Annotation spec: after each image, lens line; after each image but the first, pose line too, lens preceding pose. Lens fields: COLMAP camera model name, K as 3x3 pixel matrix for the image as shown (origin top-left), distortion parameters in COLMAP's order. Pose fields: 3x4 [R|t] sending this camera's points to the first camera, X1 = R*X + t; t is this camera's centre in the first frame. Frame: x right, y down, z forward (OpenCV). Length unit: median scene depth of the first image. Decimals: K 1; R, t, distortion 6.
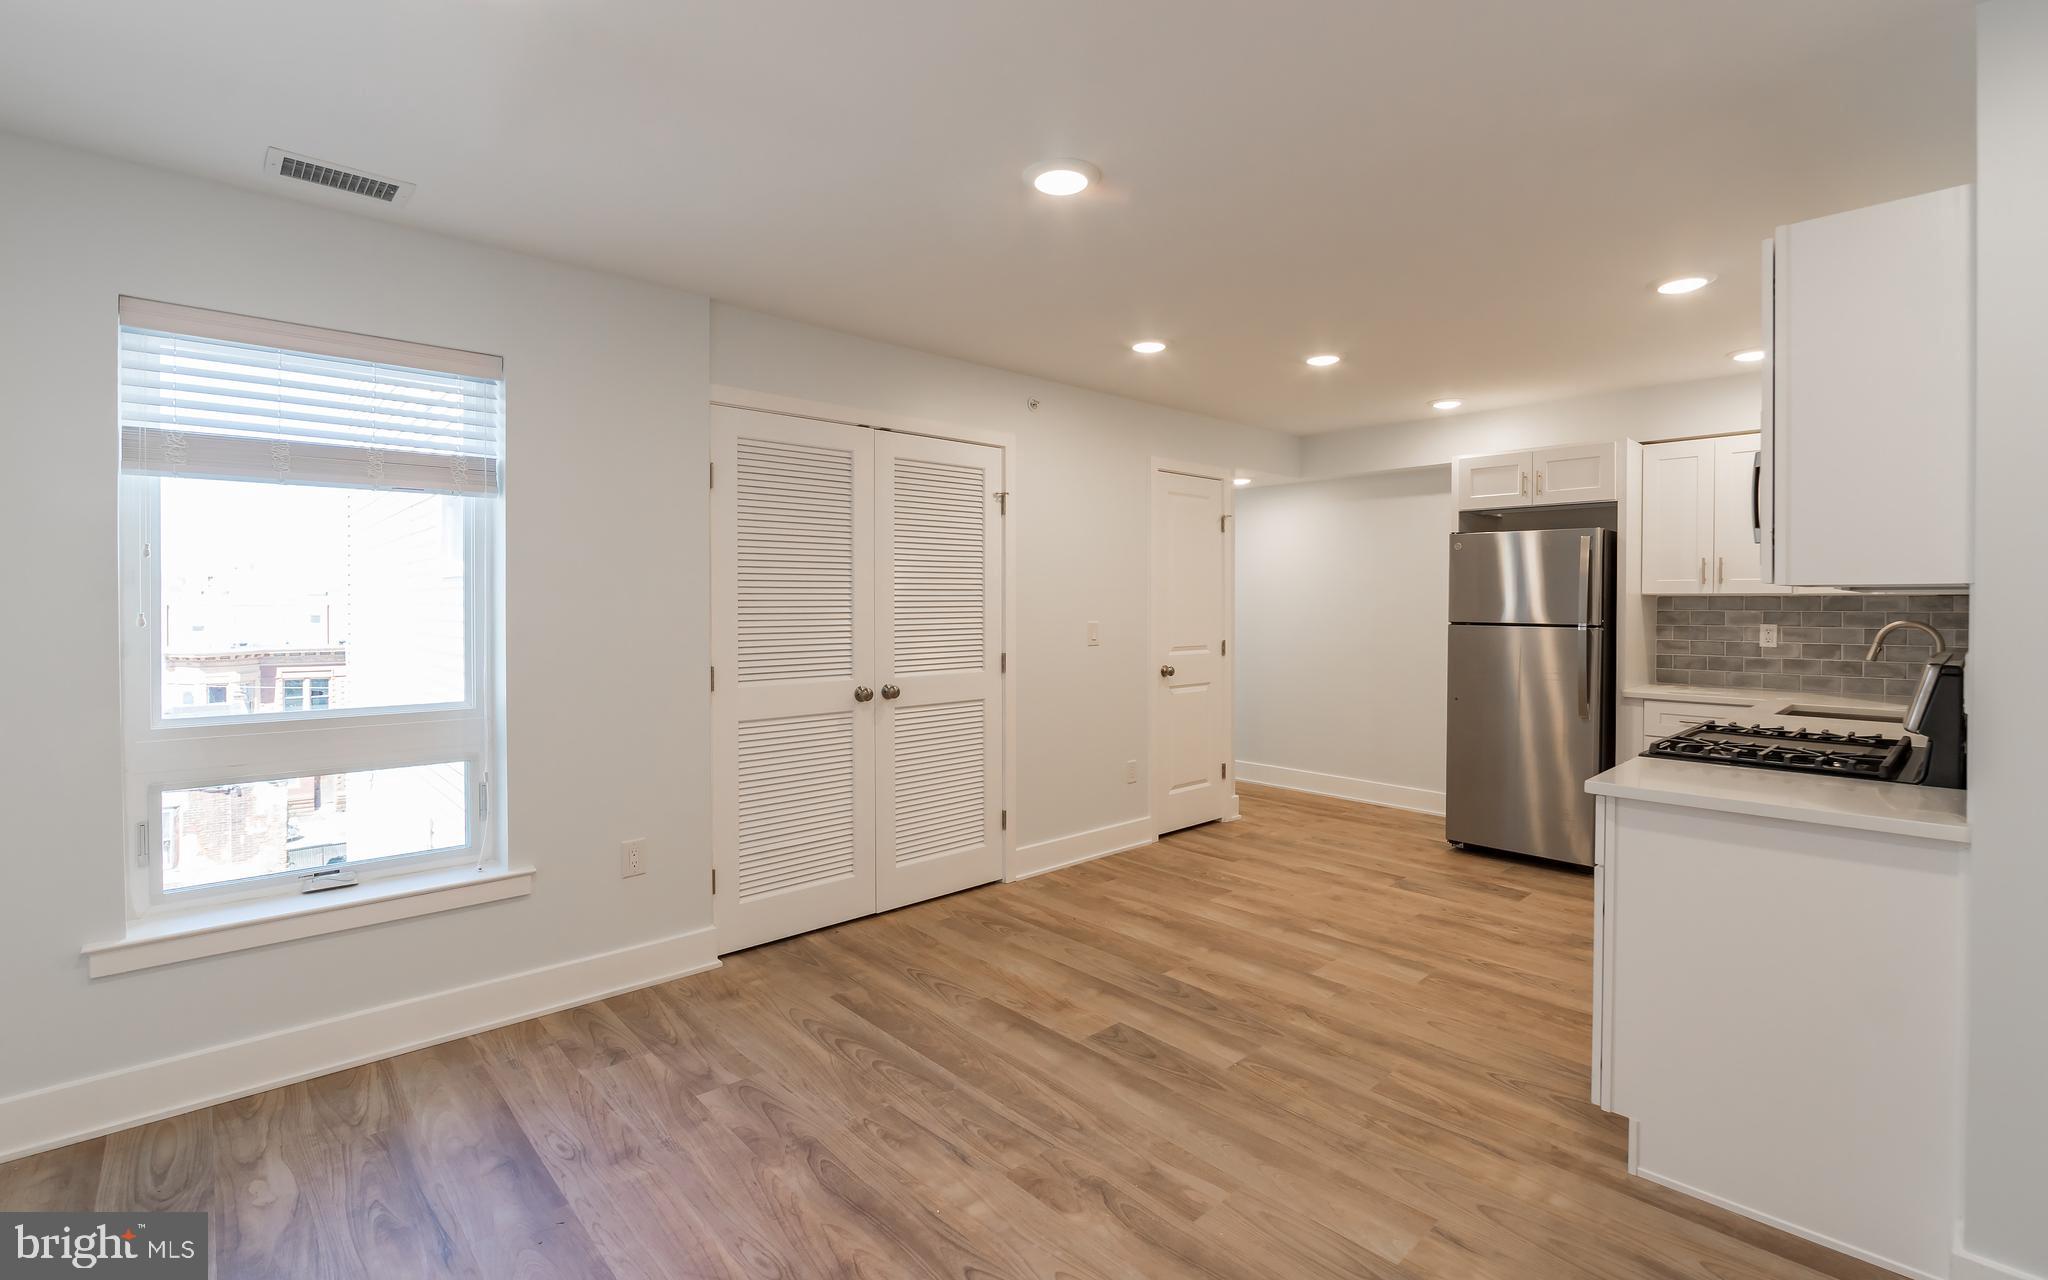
lens RADIAL K [[956.9, 0, 1043.2], [0, 956.9, 620.0], [0, 0, 1]] dist [-0.021844, -0.000074]
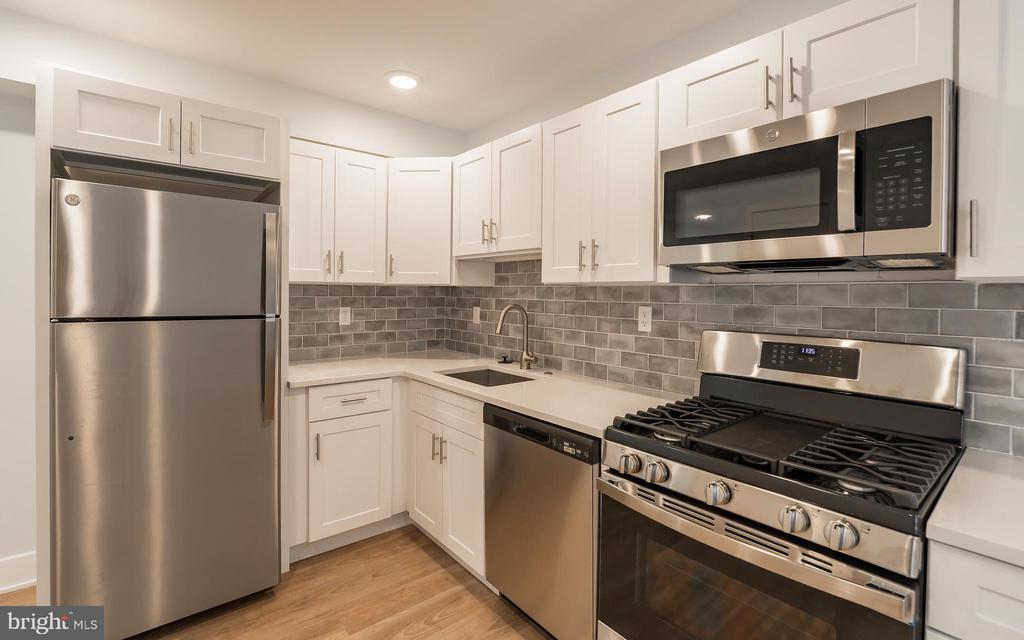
lens RADIAL K [[465.9, 0, 516.7], [0, 465.9, 294.7], [0, 0, 1]] dist [-0.003837, -0.000836]
pose [[0.076120, -0.005972, 0.997081, 0.247927], [0.008895, 0.999946, 0.005310, -0.021089], [-0.997059, 0.008465, 0.076169, 1.128236]]
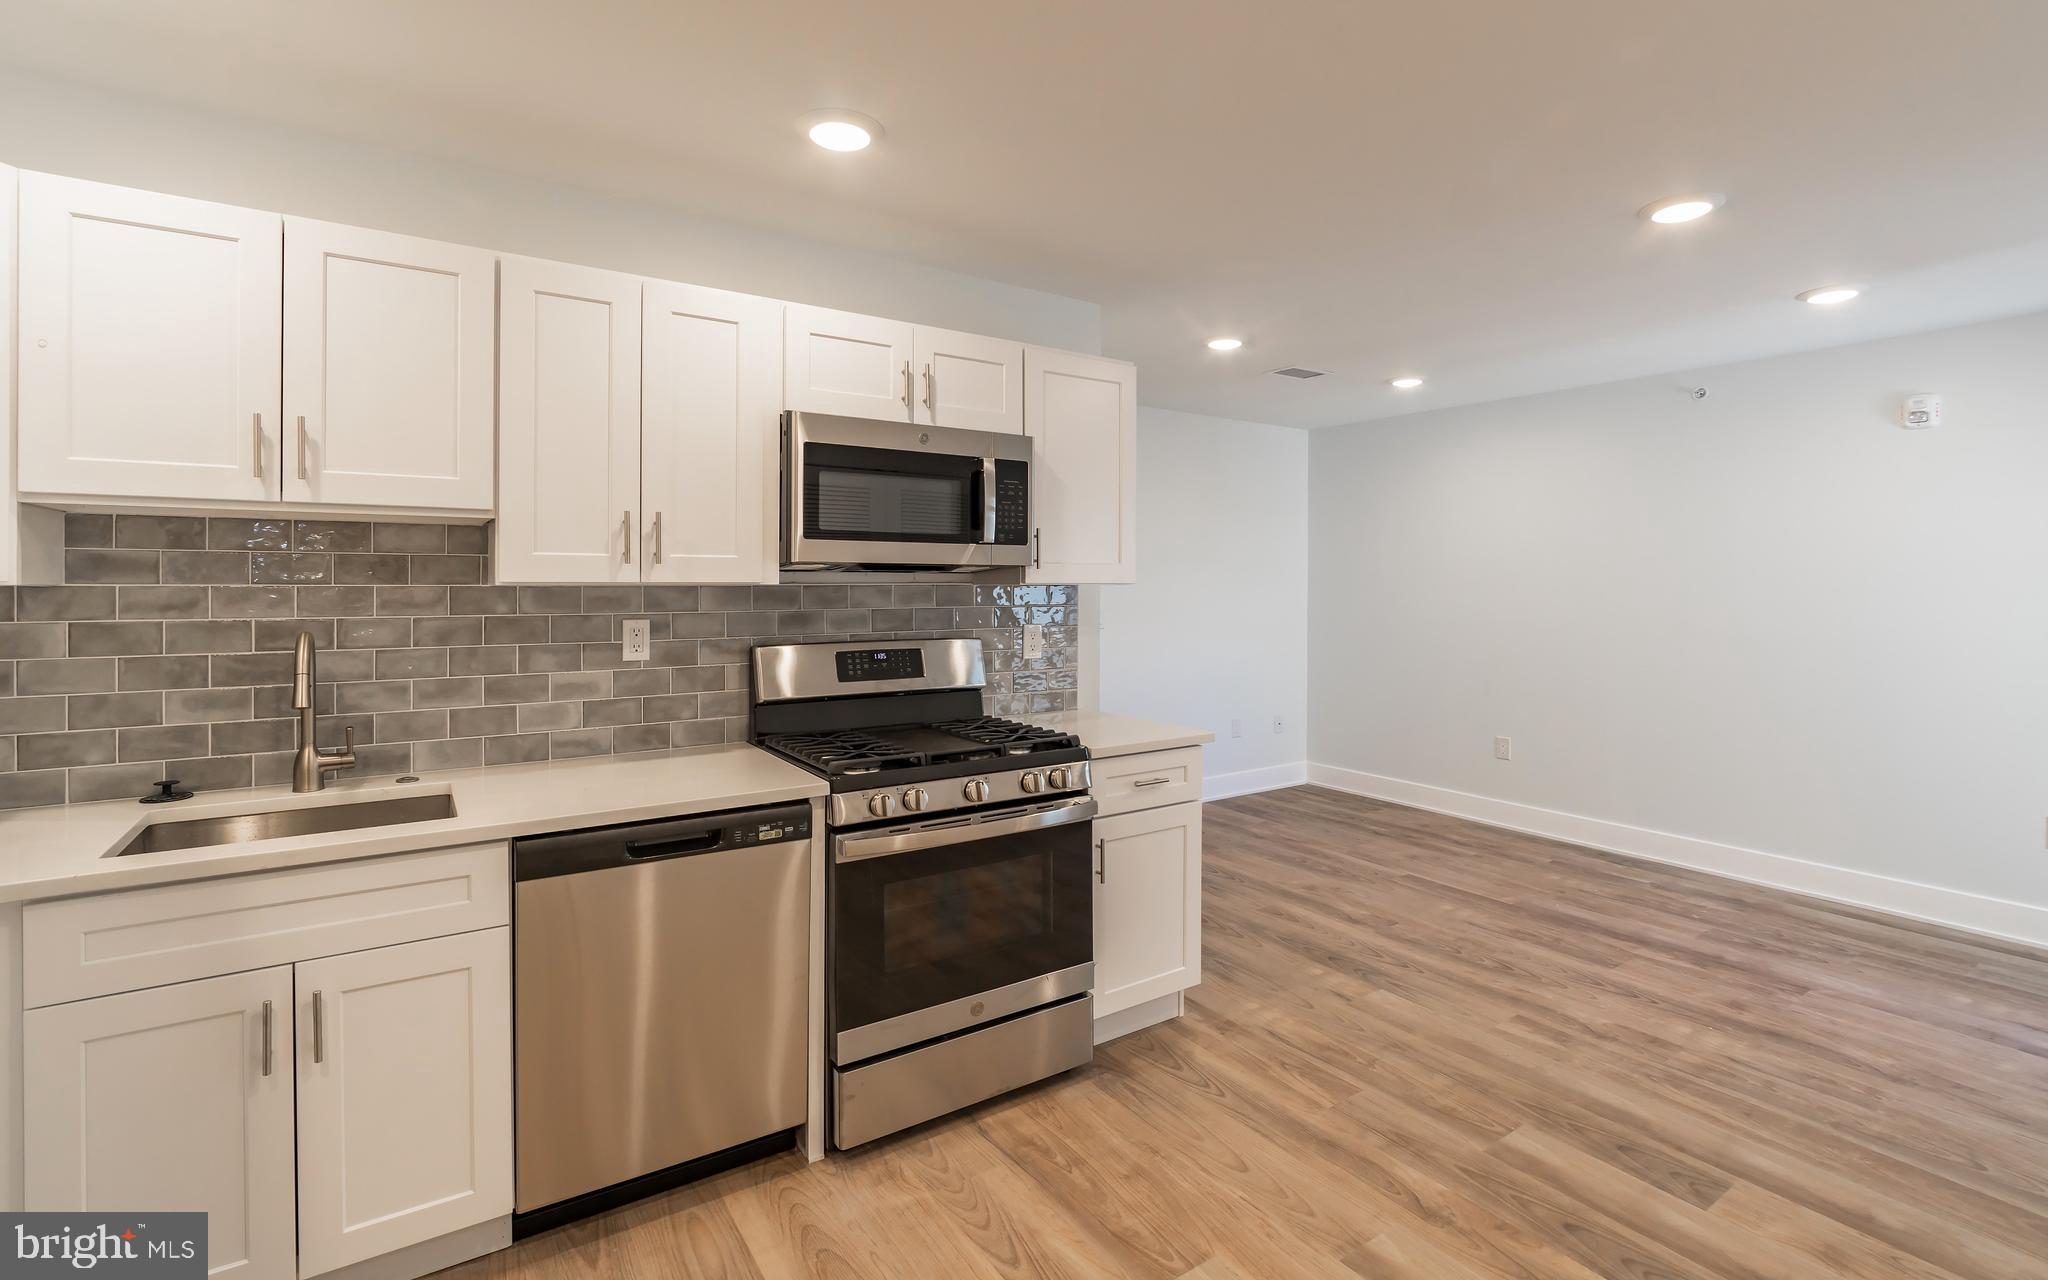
lens RADIAL K [[886.2, 0, 1049.9], [0, 886.2, 594.1], [0, 0, 1]] dist [-0.010761, 0.000185]
pose [[-0.983956, -0.005896, 0.178312, 0.448401], [-0.000714, 0.999576, 0.029114, -0.046002], [-0.178408, 0.028520, -0.983543, 1.736679]]
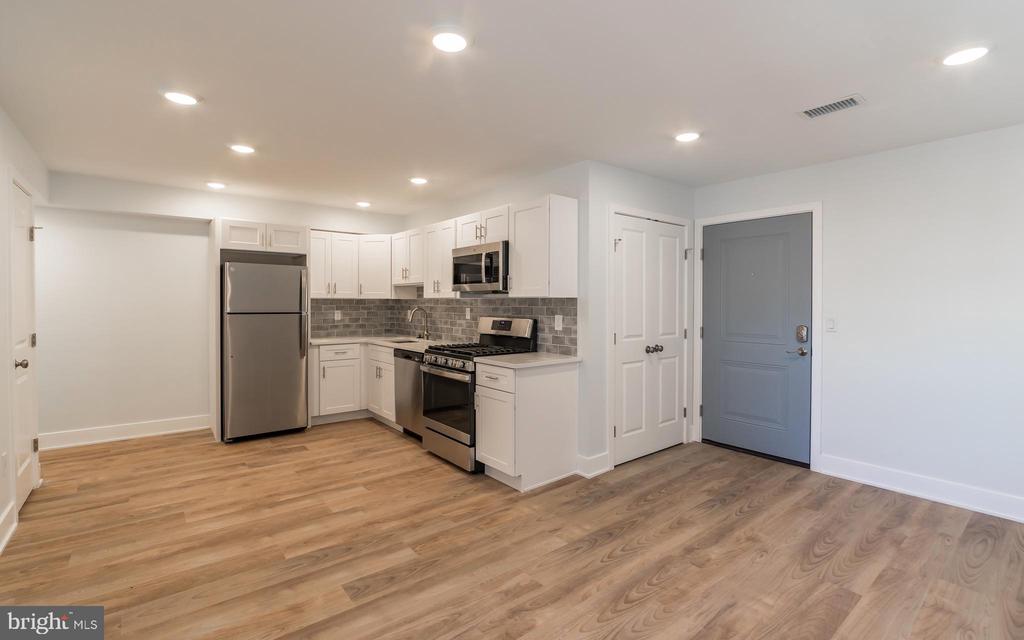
lens RADIAL K [[453.6, 0, 536.2], [0, 453.6, 306.6], [0, 0, 1]] dist [-0.010798, -0.000236]
pose [[0.042149, -0.009485, 0.999066, -0.615836], [0.015225, 0.999845, 0.008850, -0.012758], [-0.998995, 0.014837, 0.042287, 0.675375]]
